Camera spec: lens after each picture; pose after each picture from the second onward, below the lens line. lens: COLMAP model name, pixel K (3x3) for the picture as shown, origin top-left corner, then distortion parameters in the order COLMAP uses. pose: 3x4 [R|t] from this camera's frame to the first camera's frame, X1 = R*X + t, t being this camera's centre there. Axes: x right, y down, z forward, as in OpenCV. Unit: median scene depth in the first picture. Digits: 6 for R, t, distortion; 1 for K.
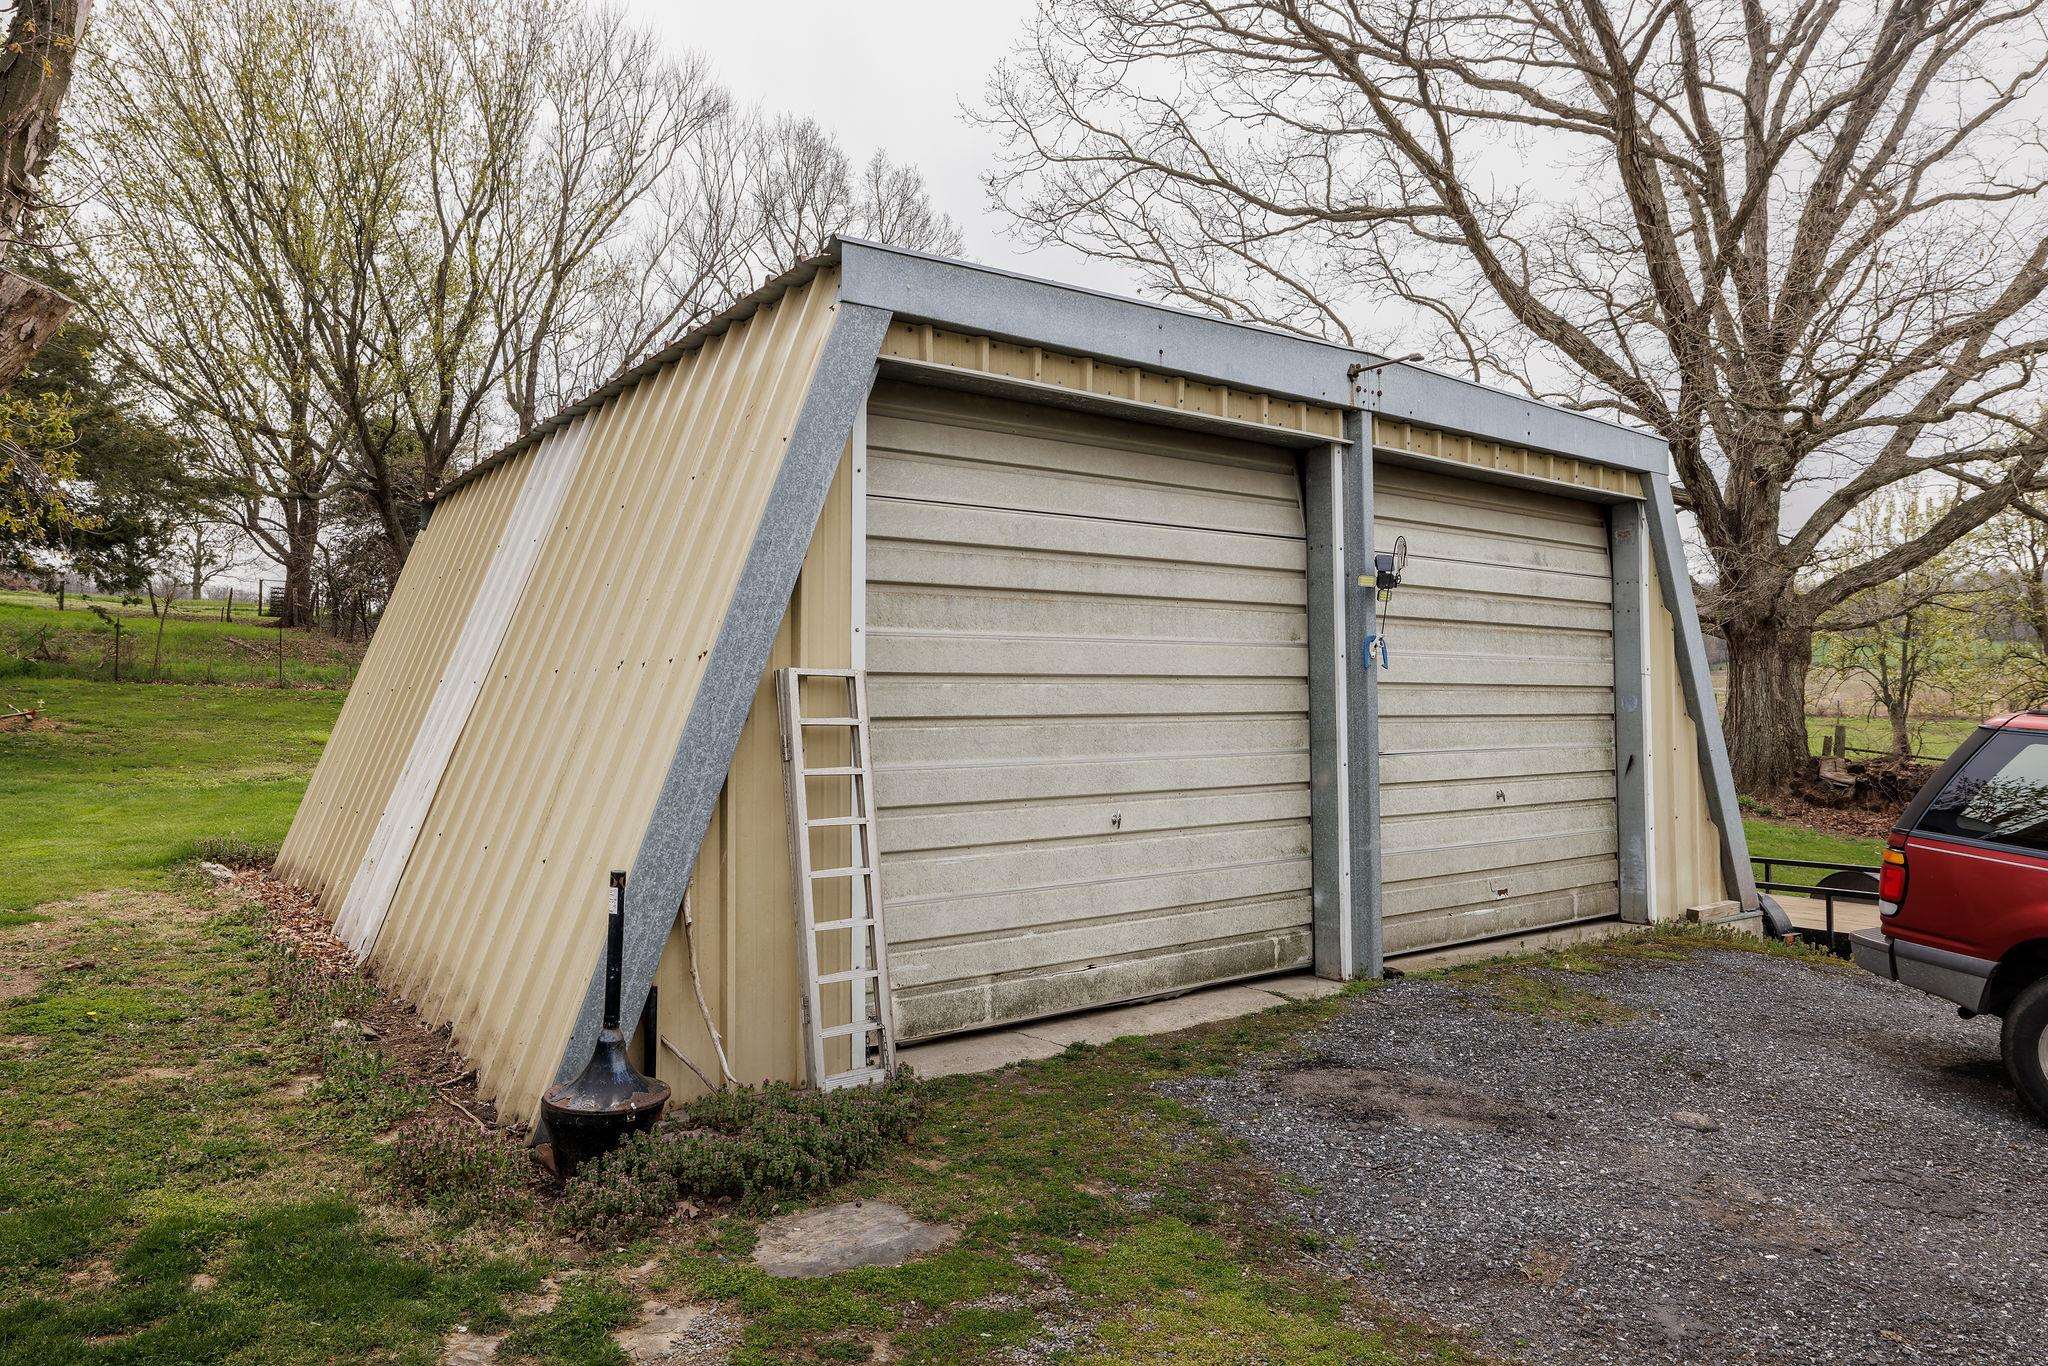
lens RADIAL K [[1360.3, 0, 1024.0], [0, 1360.3, 683.0], [0, 0, 1]] dist [0.000530, -0.000054]
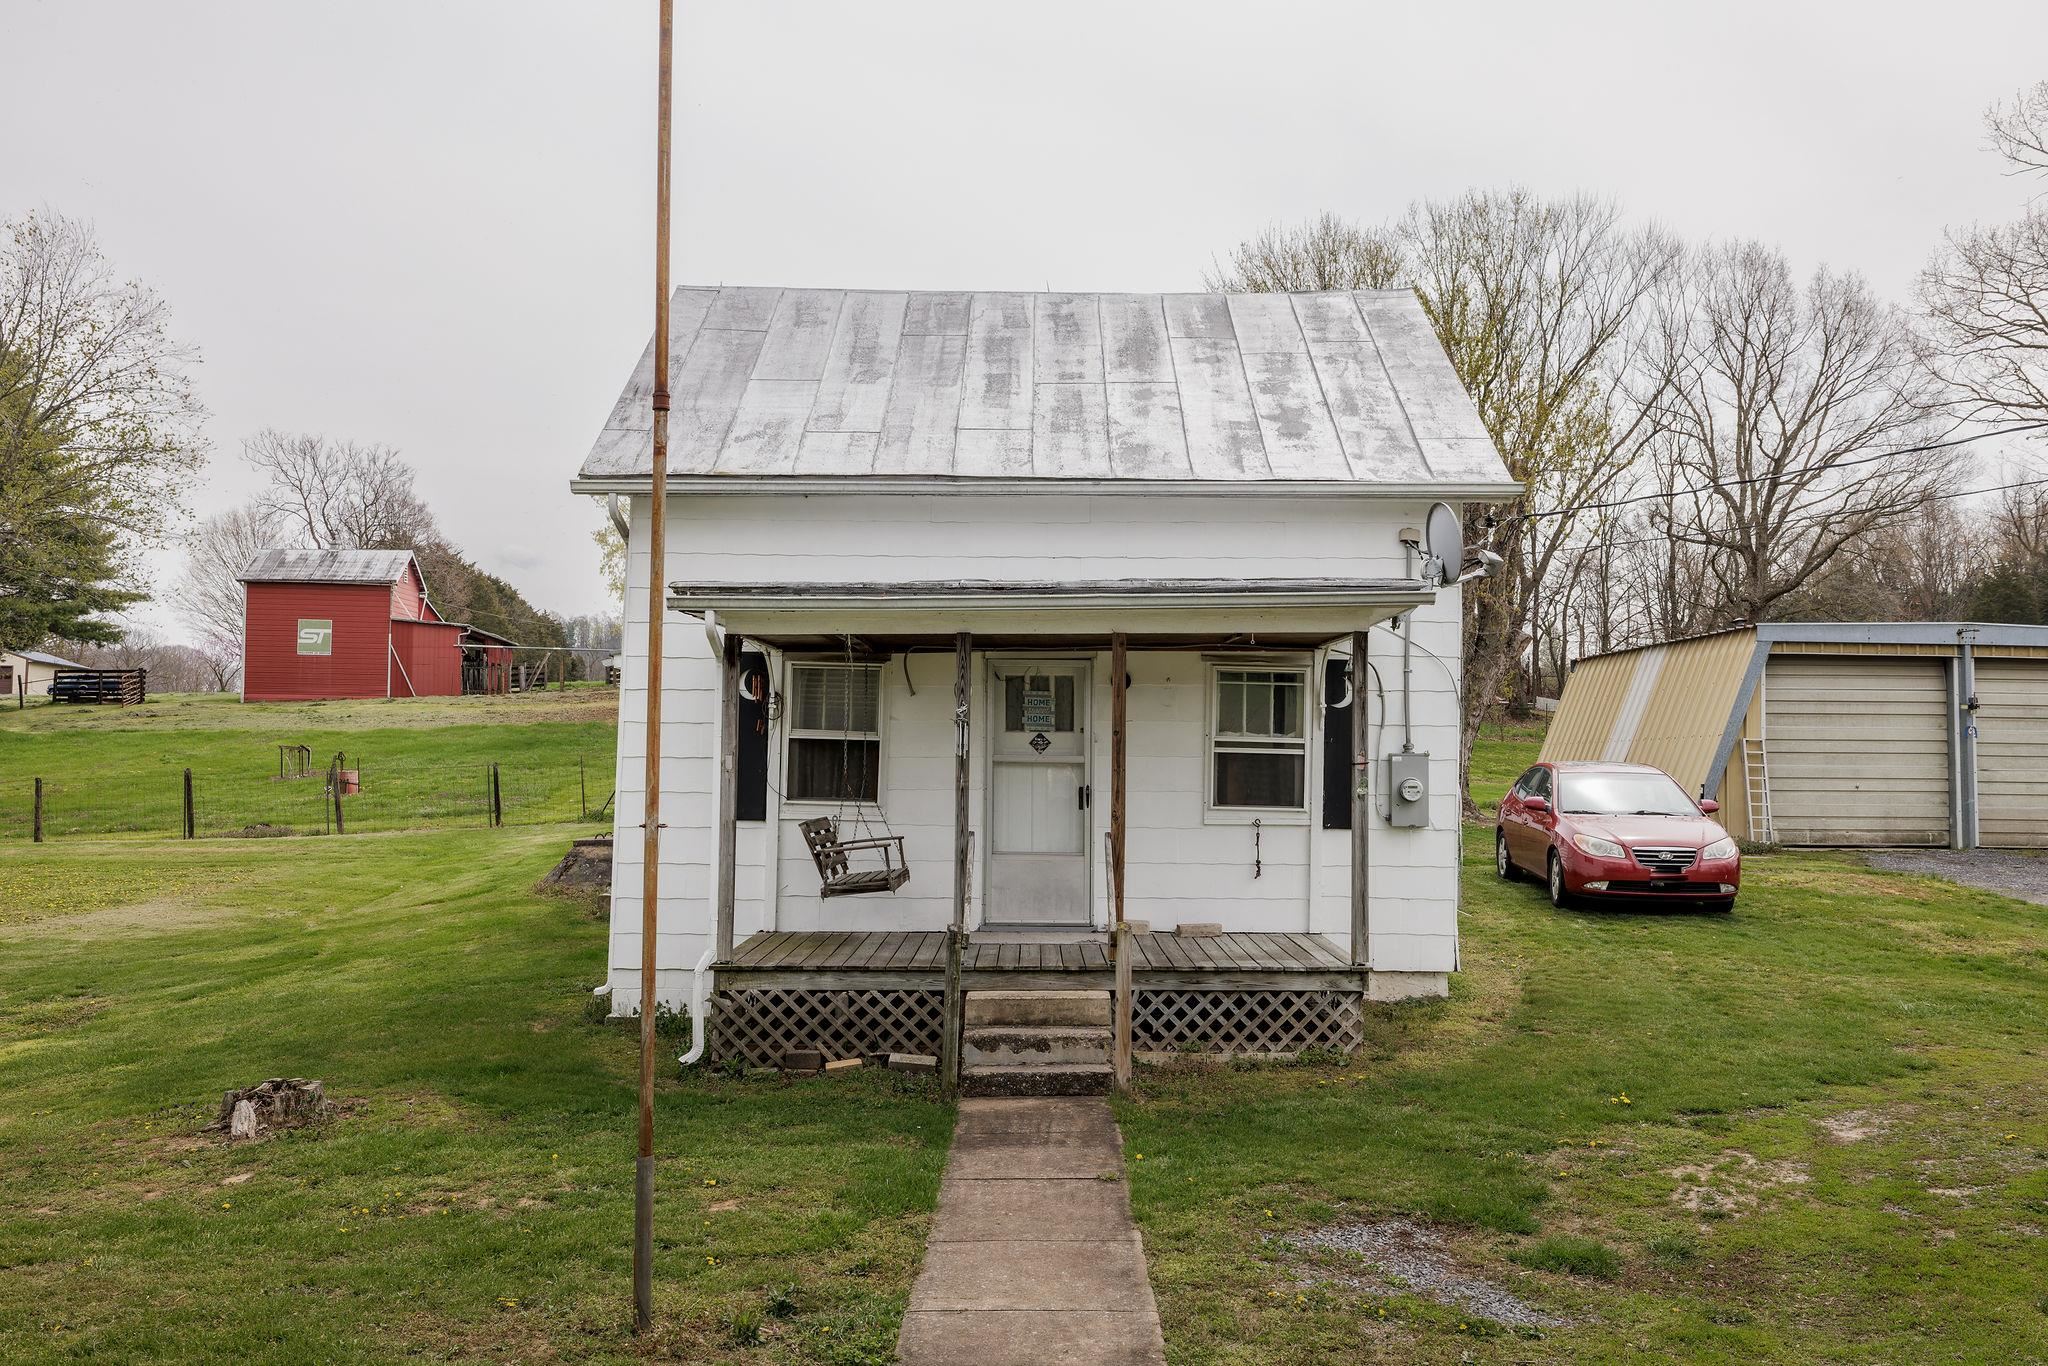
lens RADIAL K [[1593.3, 0, 1024.0], [0, 1593.3, 683.0], [0, 0, 1]] dist [0.004228, 0.002001]
pose [[0.830441, -0.012051, -0.556976, 0.473976], [-0.004016, 0.999611, -0.027616, -0.024972], [0.557092, 0.025170, 0.830070, -2.822638]]
